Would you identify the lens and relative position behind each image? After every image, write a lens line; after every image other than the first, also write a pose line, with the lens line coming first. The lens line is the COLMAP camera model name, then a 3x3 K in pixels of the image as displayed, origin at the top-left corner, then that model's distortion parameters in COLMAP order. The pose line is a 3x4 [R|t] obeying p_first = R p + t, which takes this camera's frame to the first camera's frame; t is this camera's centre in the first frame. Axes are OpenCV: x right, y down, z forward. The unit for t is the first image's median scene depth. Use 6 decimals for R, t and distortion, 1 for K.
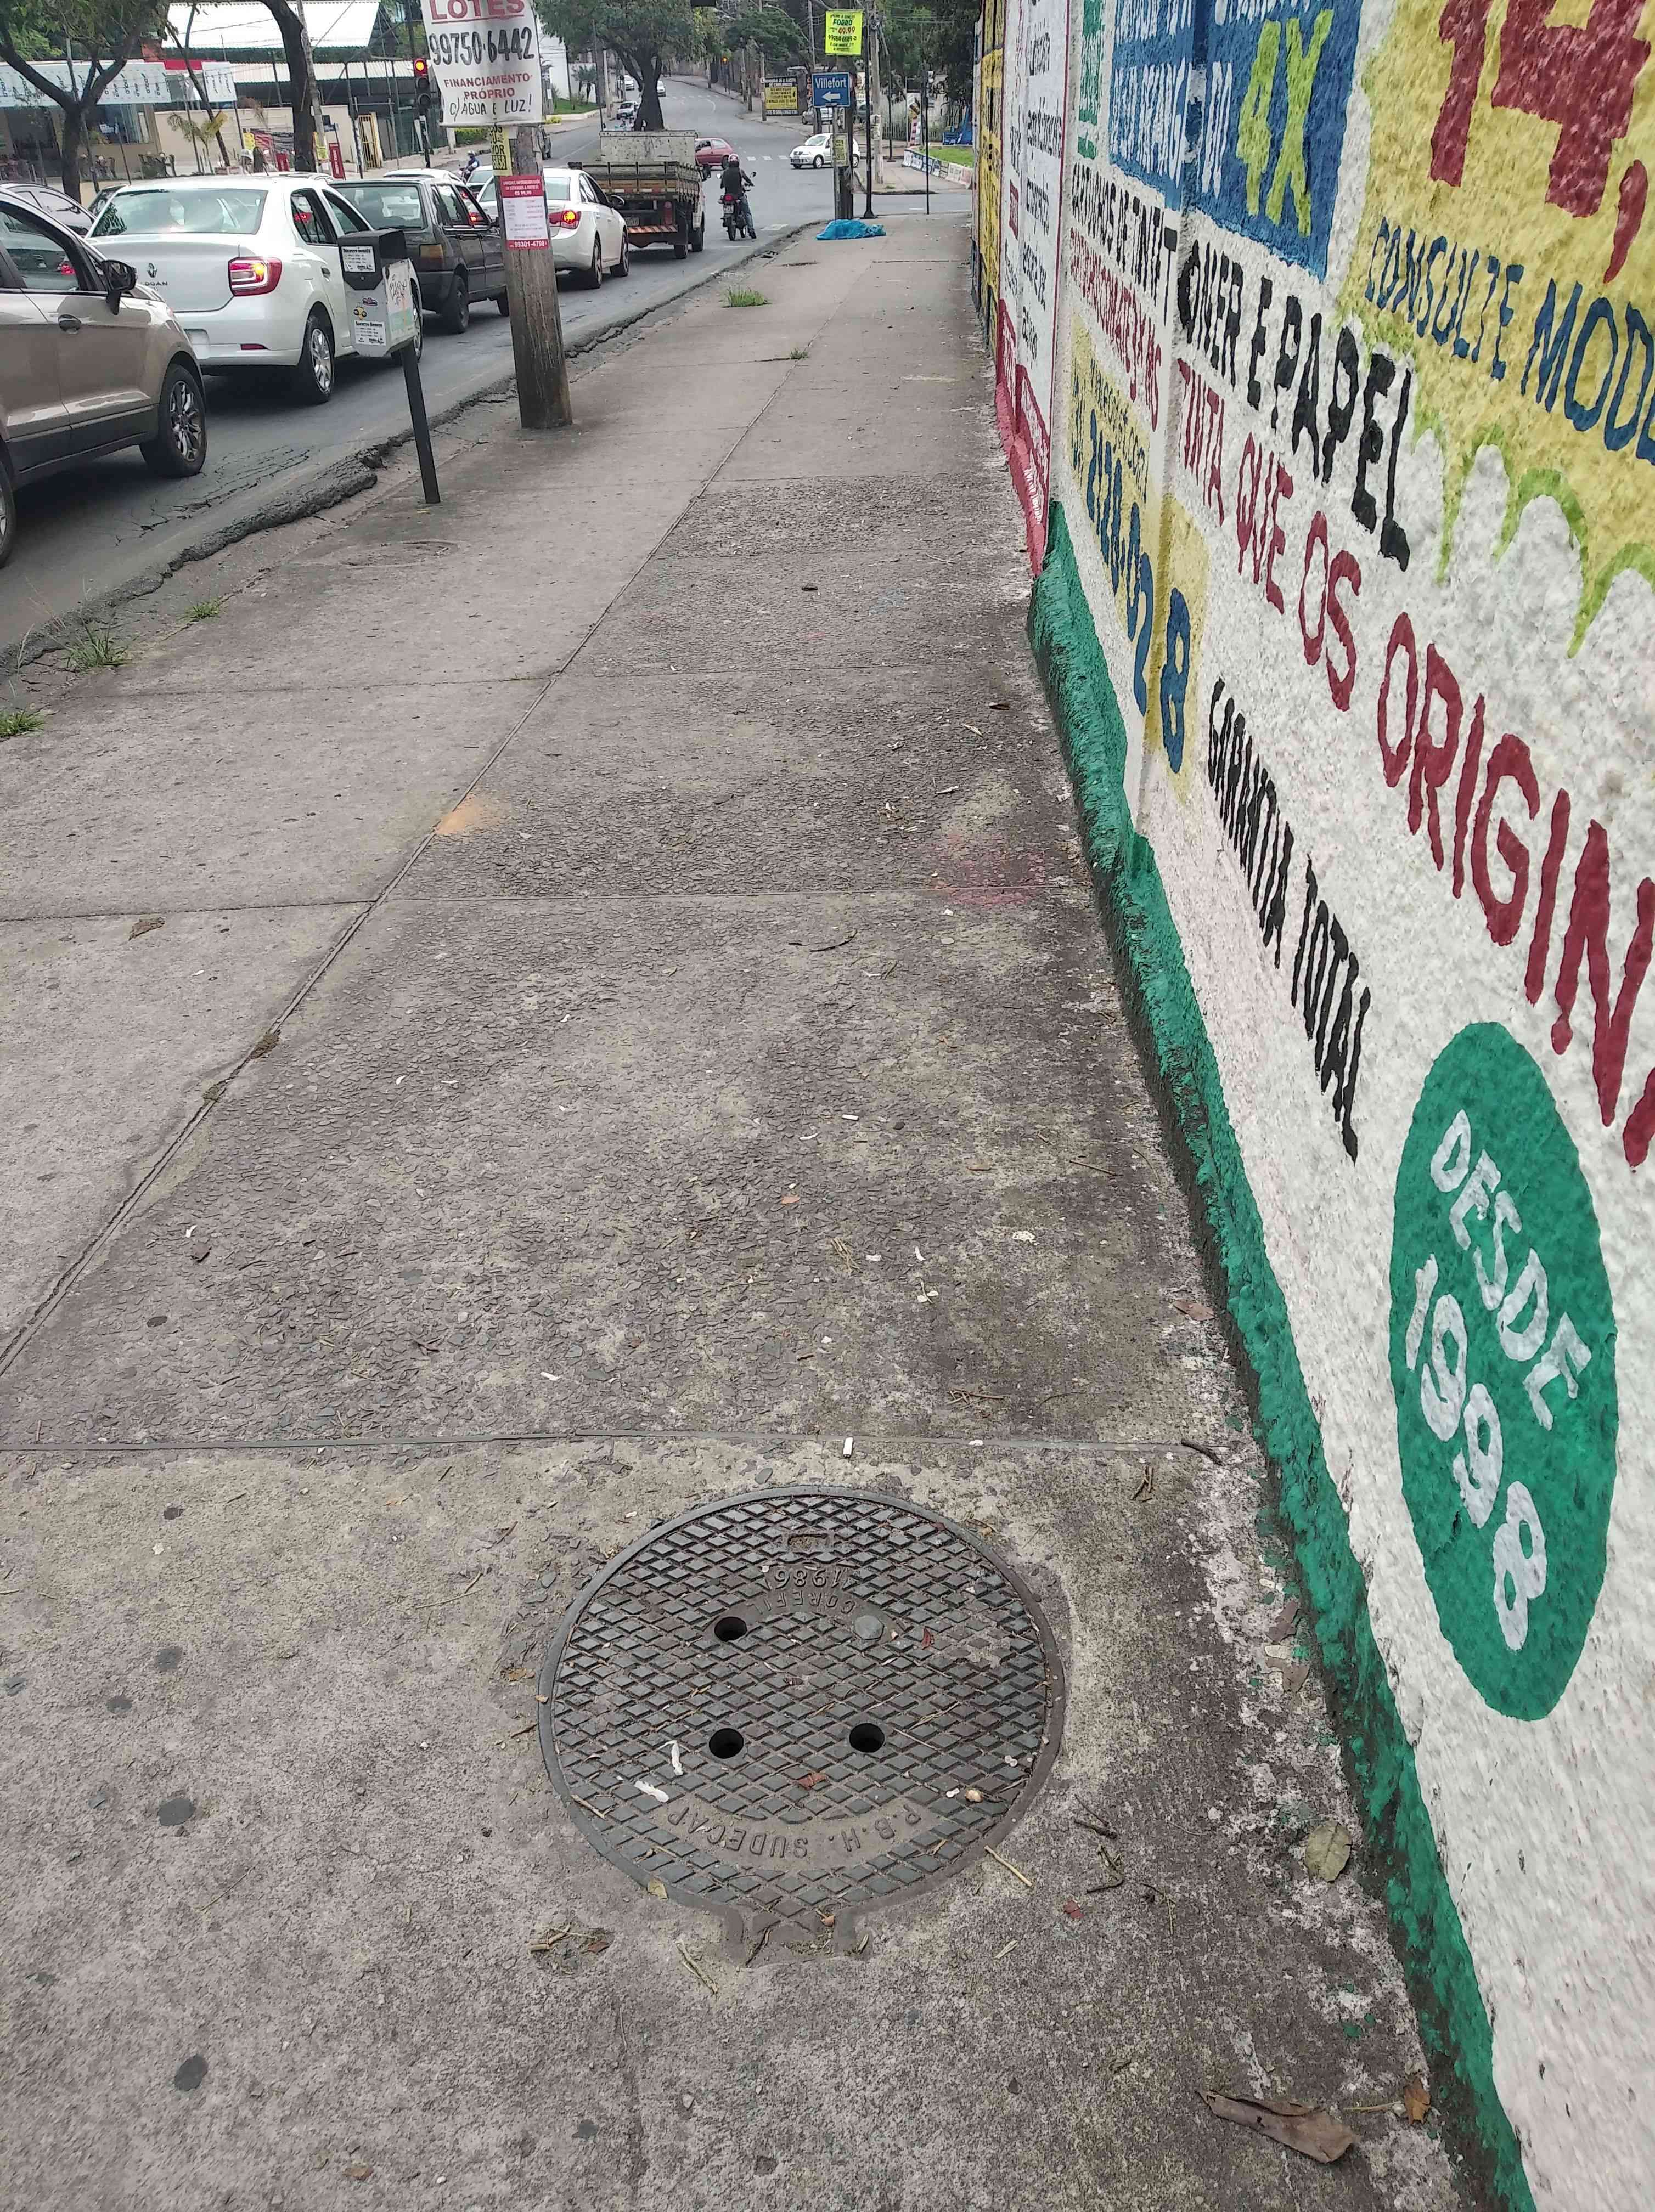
lens RADIAL K [[1683.3, 0, 829.9], [0, 1683.3, 1108.7], [0, 0, 1]] dist [0.066734, -0.090157]
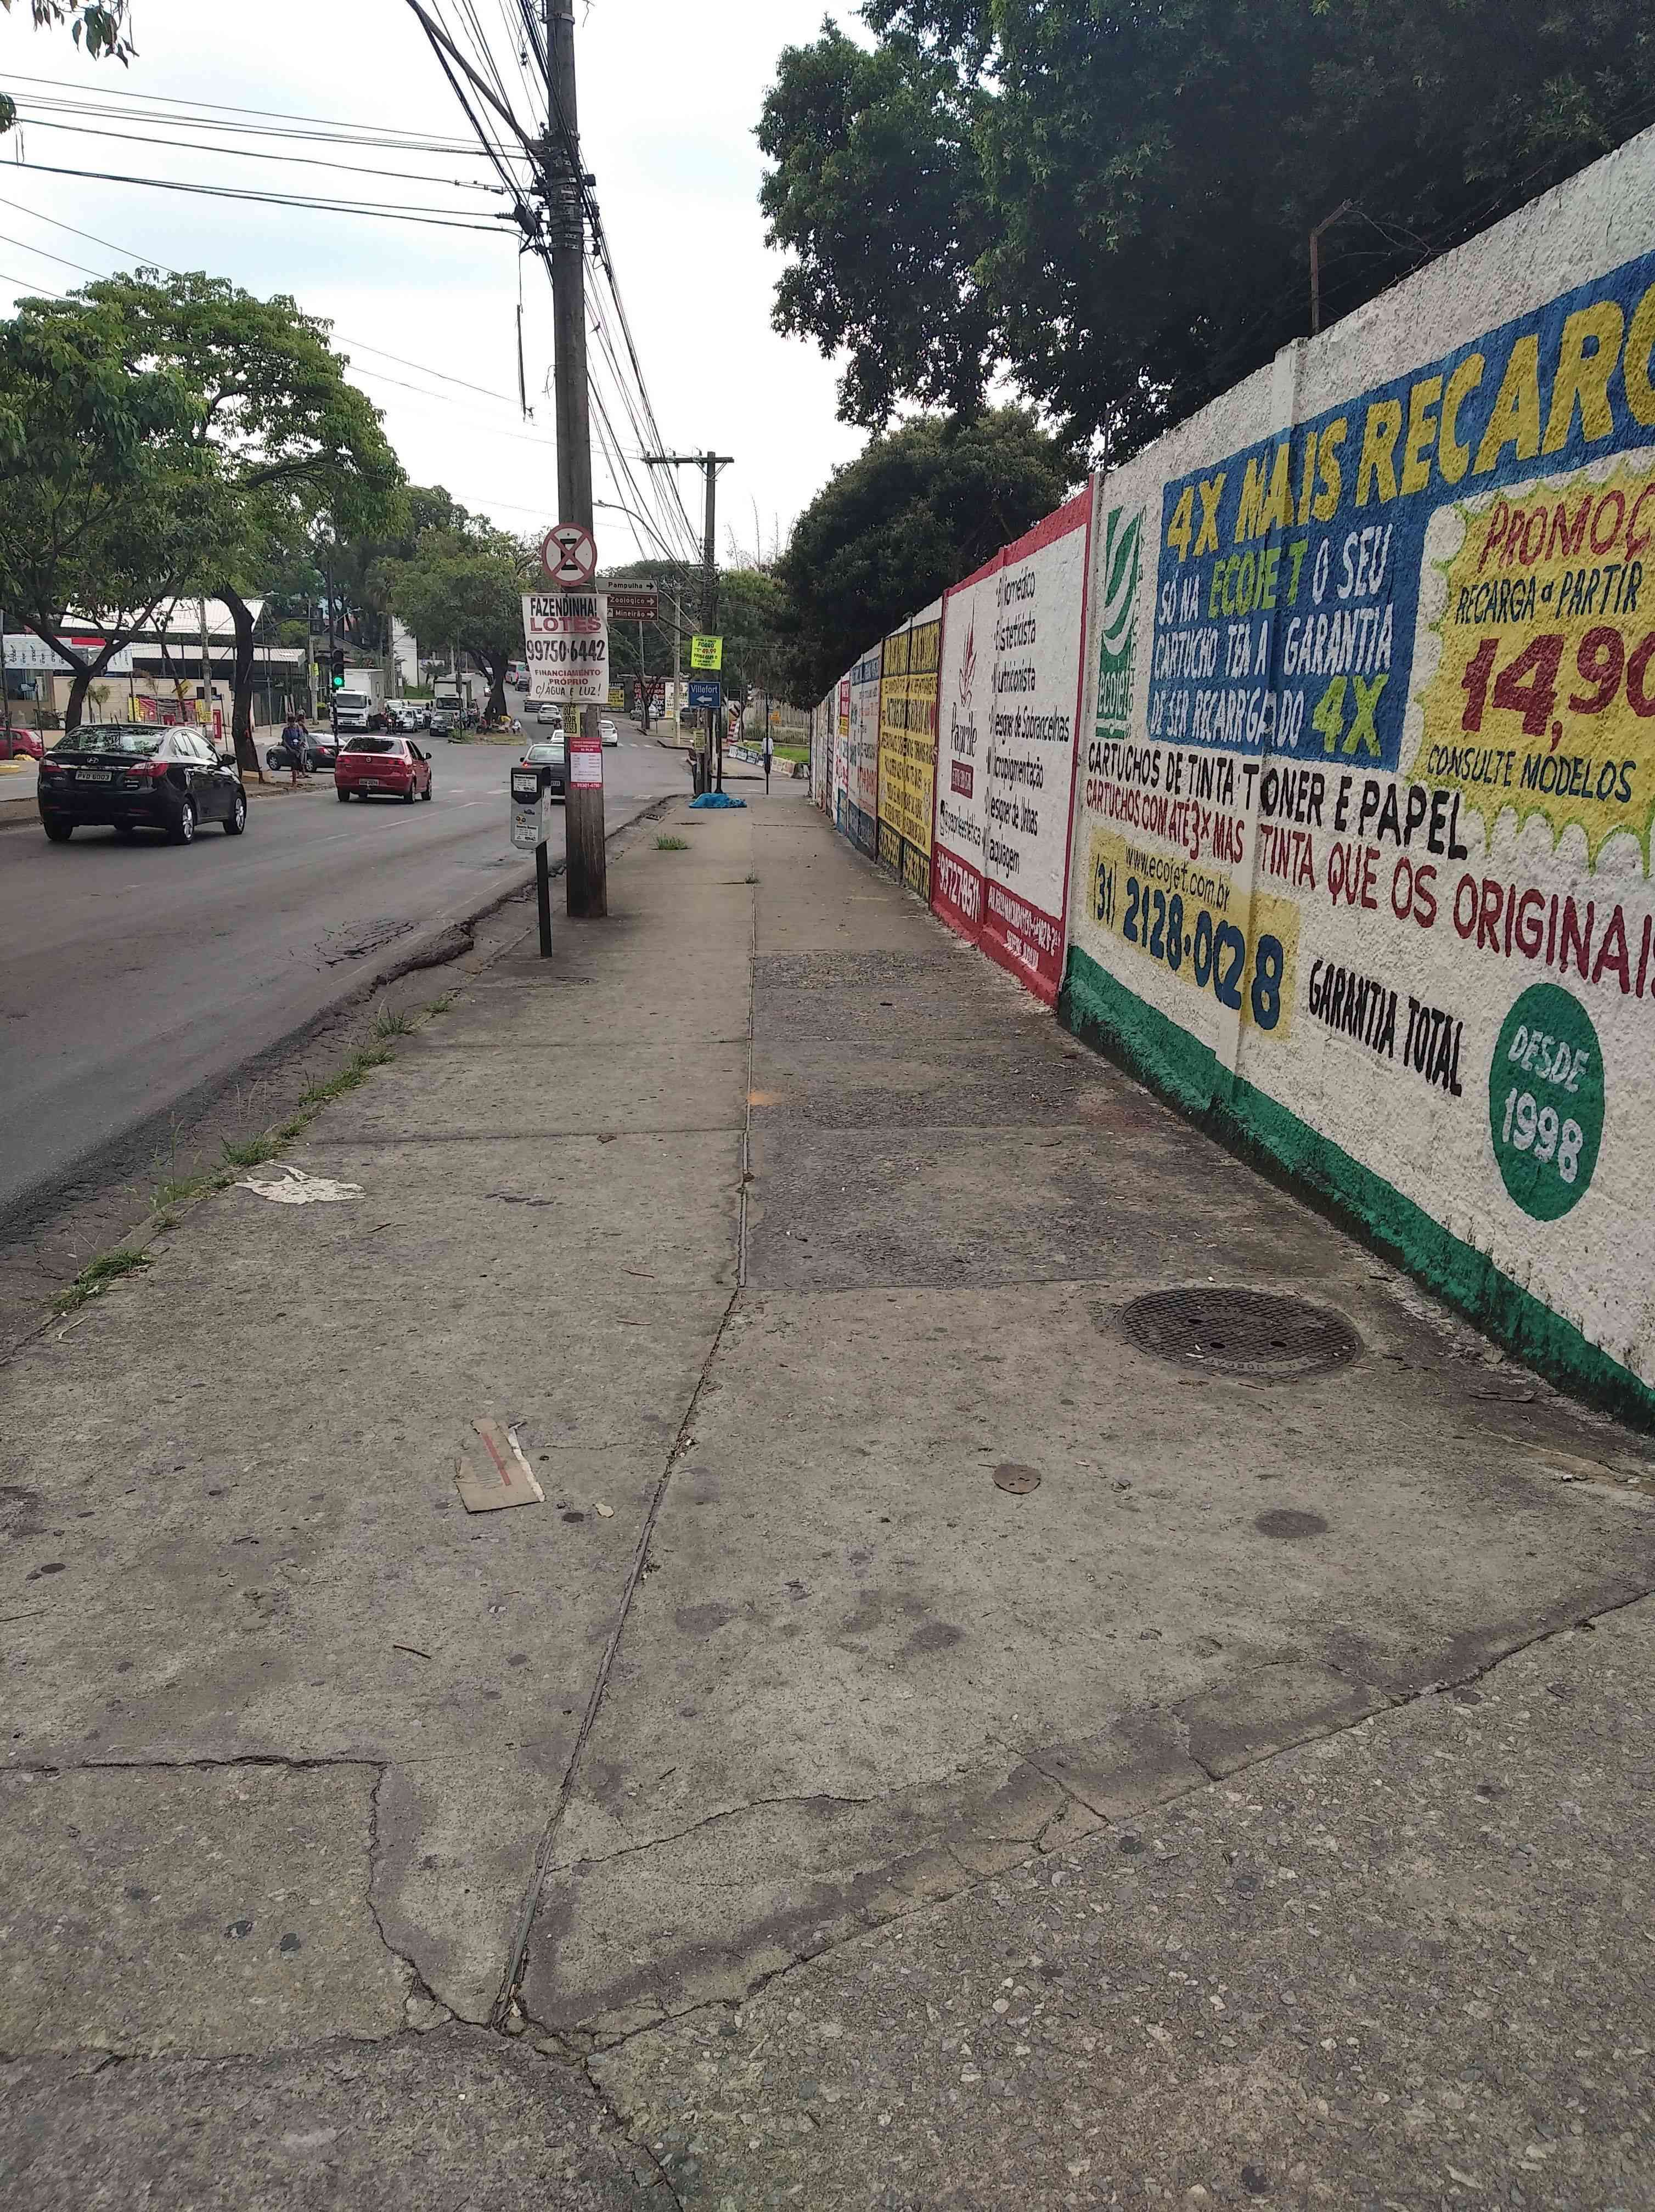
lens RADIAL K [[1683.3, 0, 838.9], [0, 1683.3, 1103.1], [0, 0, 1]] dist [0.066734, -0.090157]
pose [[0.992561, 0.025136, 0.119123, -0.678242], [0.011706, 0.954217, -0.298885, 0.598002], [-0.121182, 0.298056, 0.946825, -0.930106]]
